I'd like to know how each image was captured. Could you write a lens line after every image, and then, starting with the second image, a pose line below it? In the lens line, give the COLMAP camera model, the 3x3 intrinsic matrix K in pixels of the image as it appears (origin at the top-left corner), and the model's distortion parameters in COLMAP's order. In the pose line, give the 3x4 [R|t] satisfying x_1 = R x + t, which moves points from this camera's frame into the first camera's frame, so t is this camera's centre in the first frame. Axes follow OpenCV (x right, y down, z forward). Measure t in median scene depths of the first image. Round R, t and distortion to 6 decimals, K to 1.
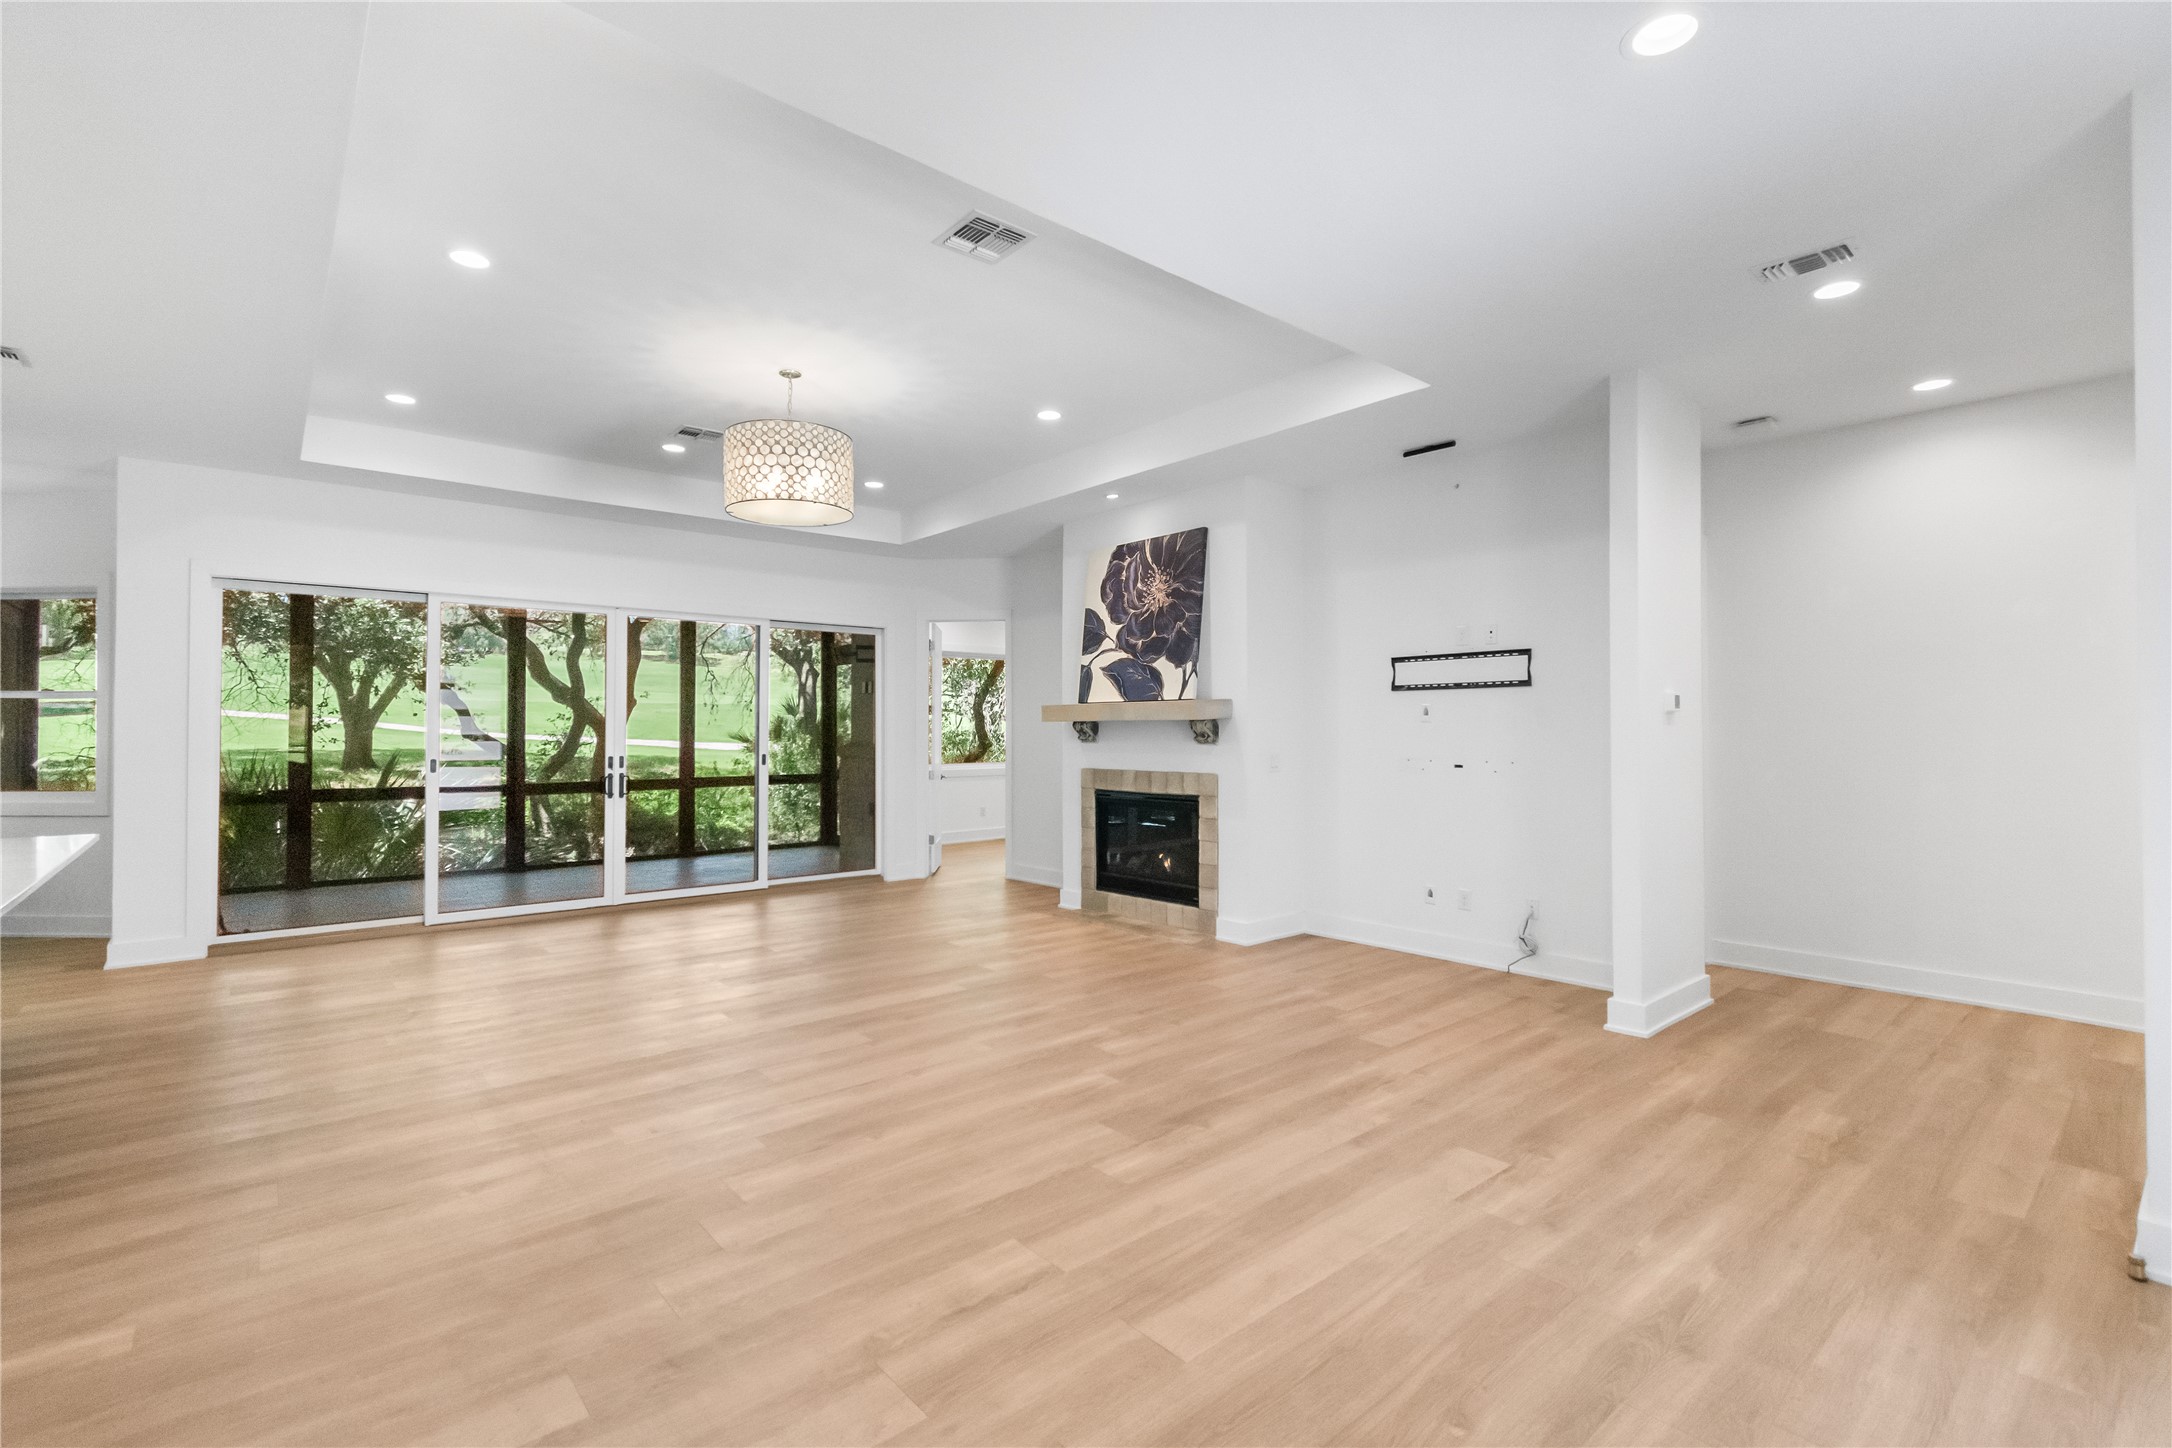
lens RADIAL K [[974.2, 0, 1080.9], [0, 974.2, 719.0], [0, 0, 1]] dist [0.004325, -0.000095]
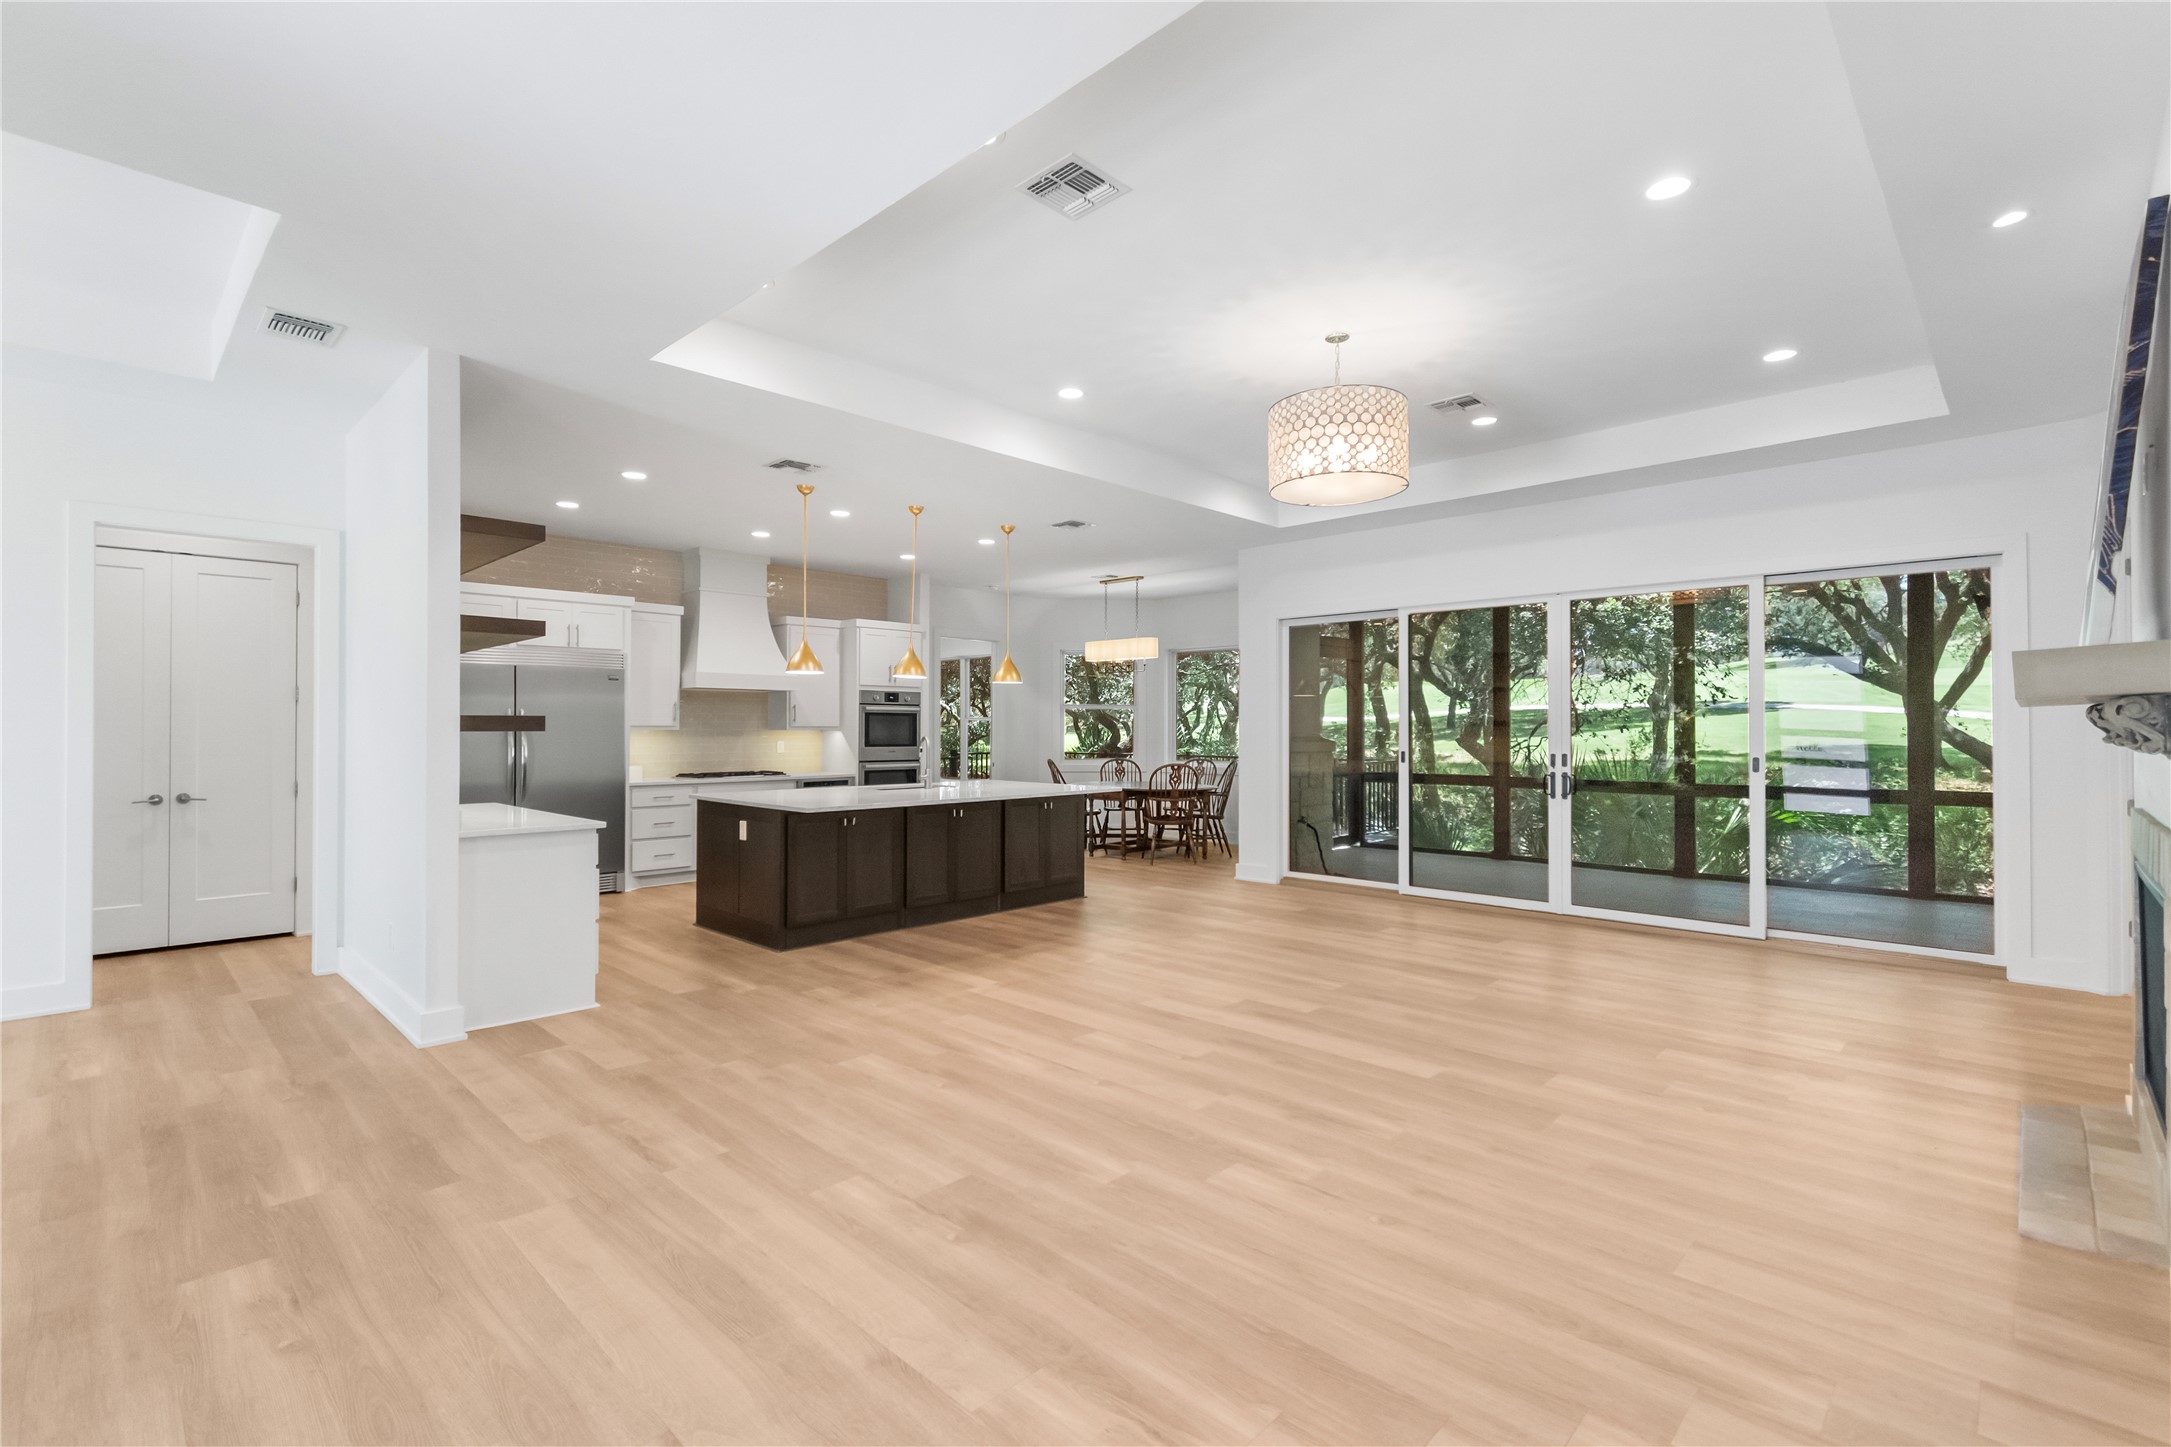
lens RADIAL K [[980.4, 0, 1078.0], [0, 980.4, 727.9], [0, 0, 1]] dist [0.000989, -0.000024]
pose [[0.085968, 0.000618, -0.996298, 0.468825], [0.010521, 0.999943, 0.001528, 0.008701], [0.996242, -0.010613, 0.085957, 0.538038]]
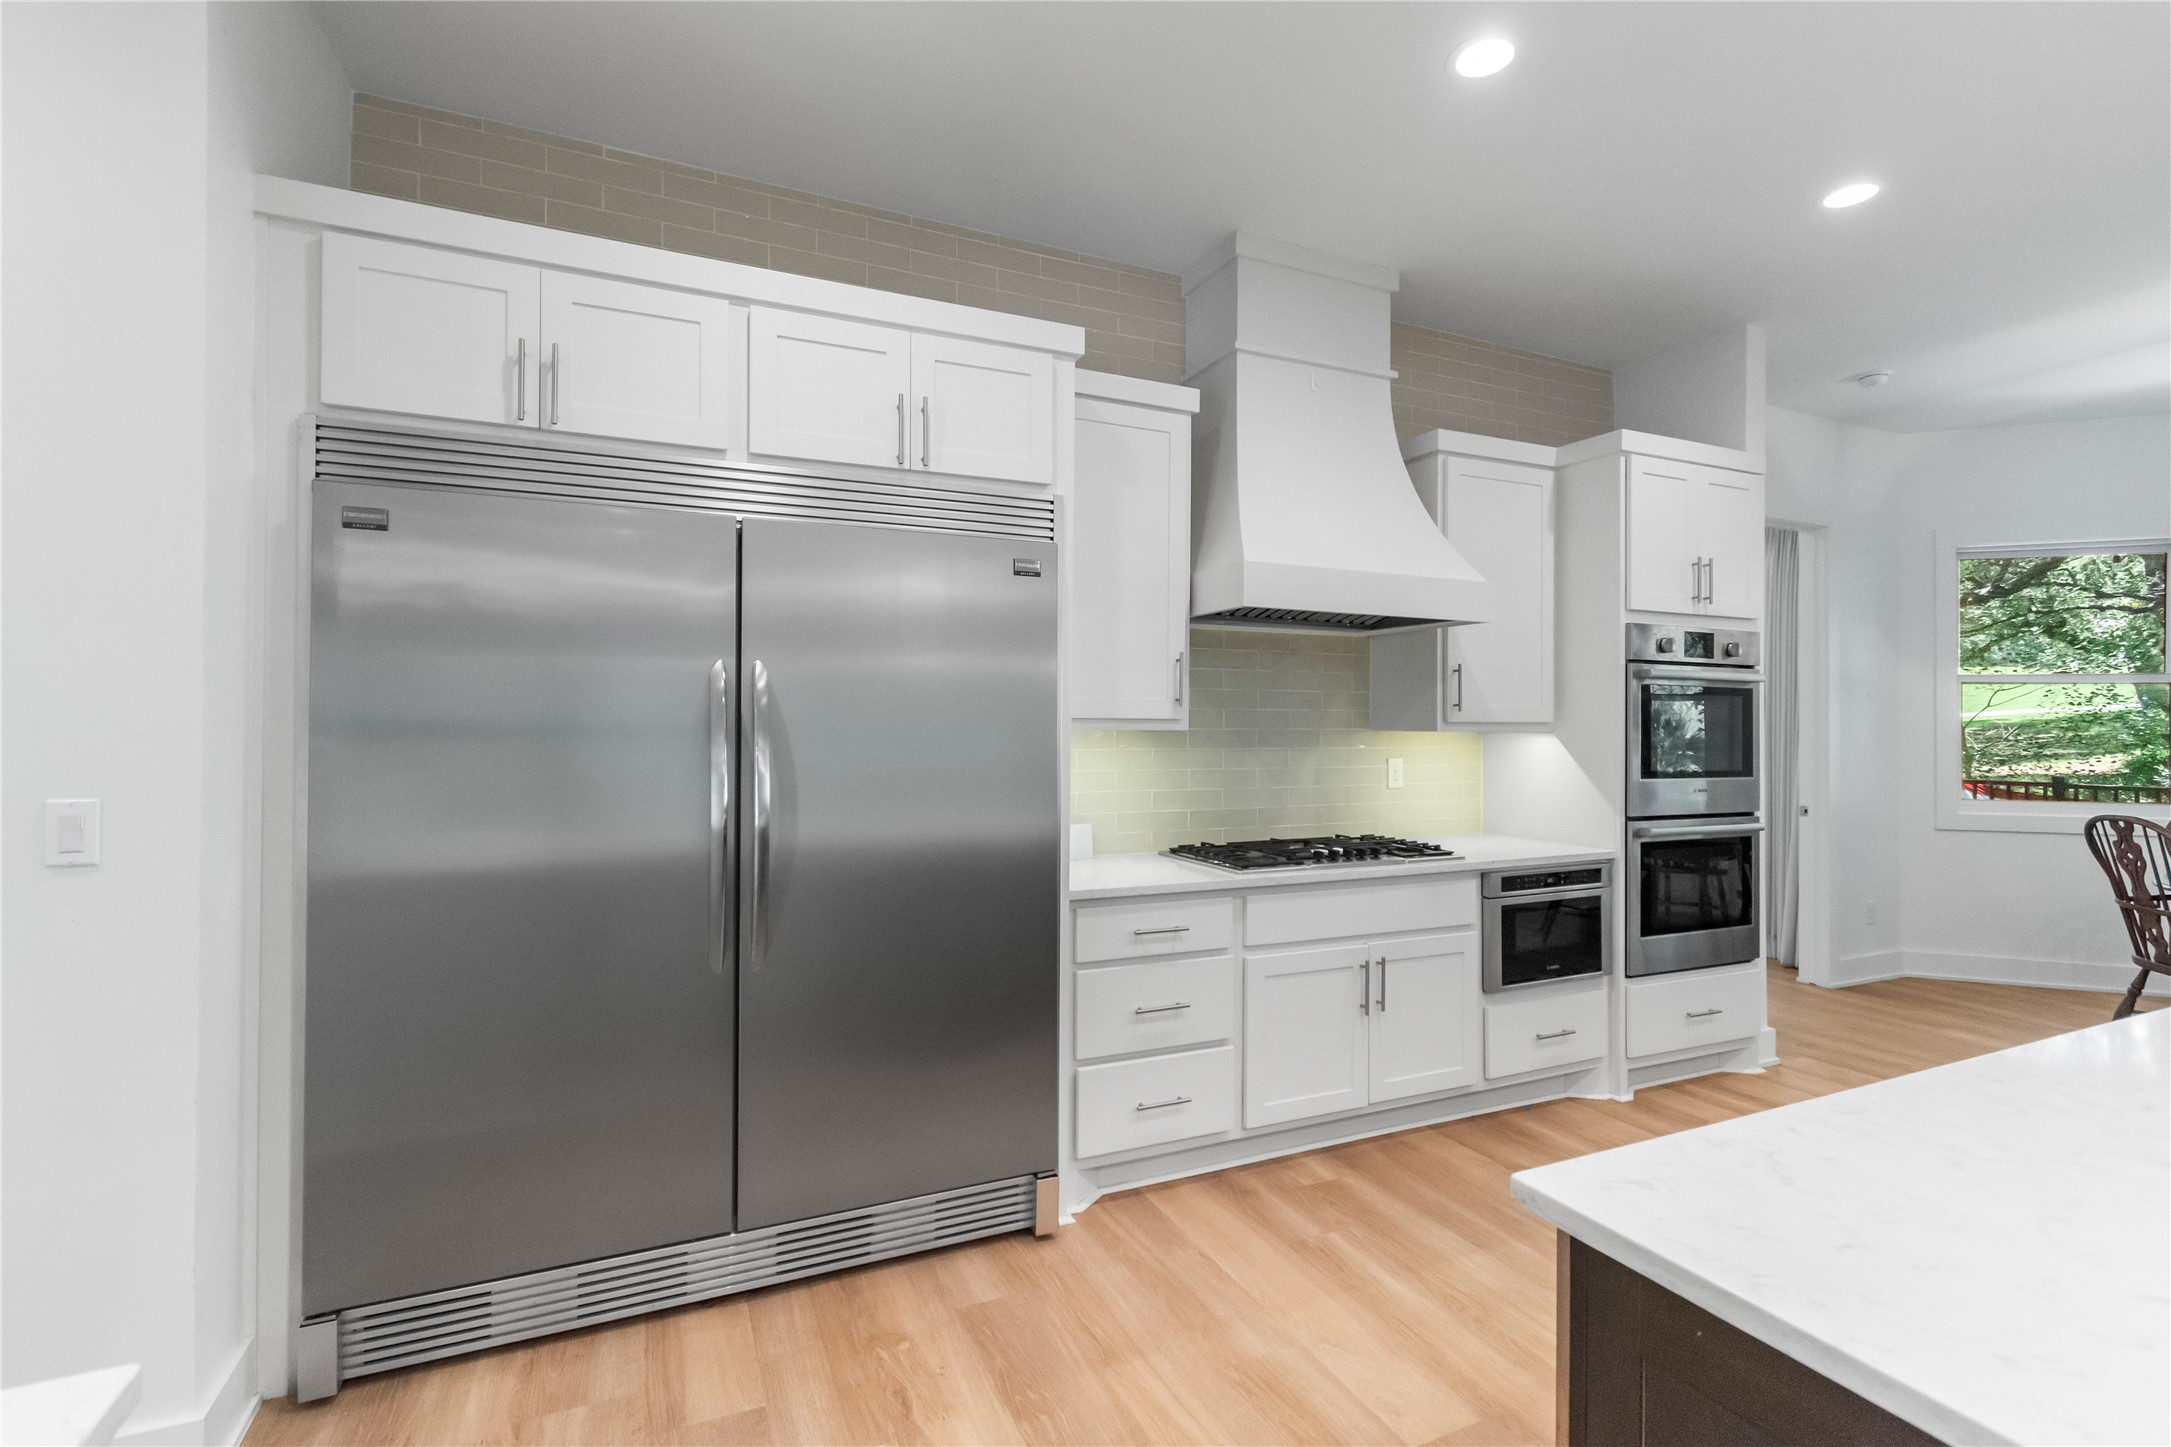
lens RADIAL K [[973.7, 0, 1080.4], [0, 973.7, 718.5], [0, 0, 1]] dist [0.004325, -0.000095]
pose [[-0.284441, -0.010016, -0.958641, -0.428568], [0.008096, 0.999885, -0.012849, 0.007659], [0.958659, -0.011416, -0.284328, 0.199556]]
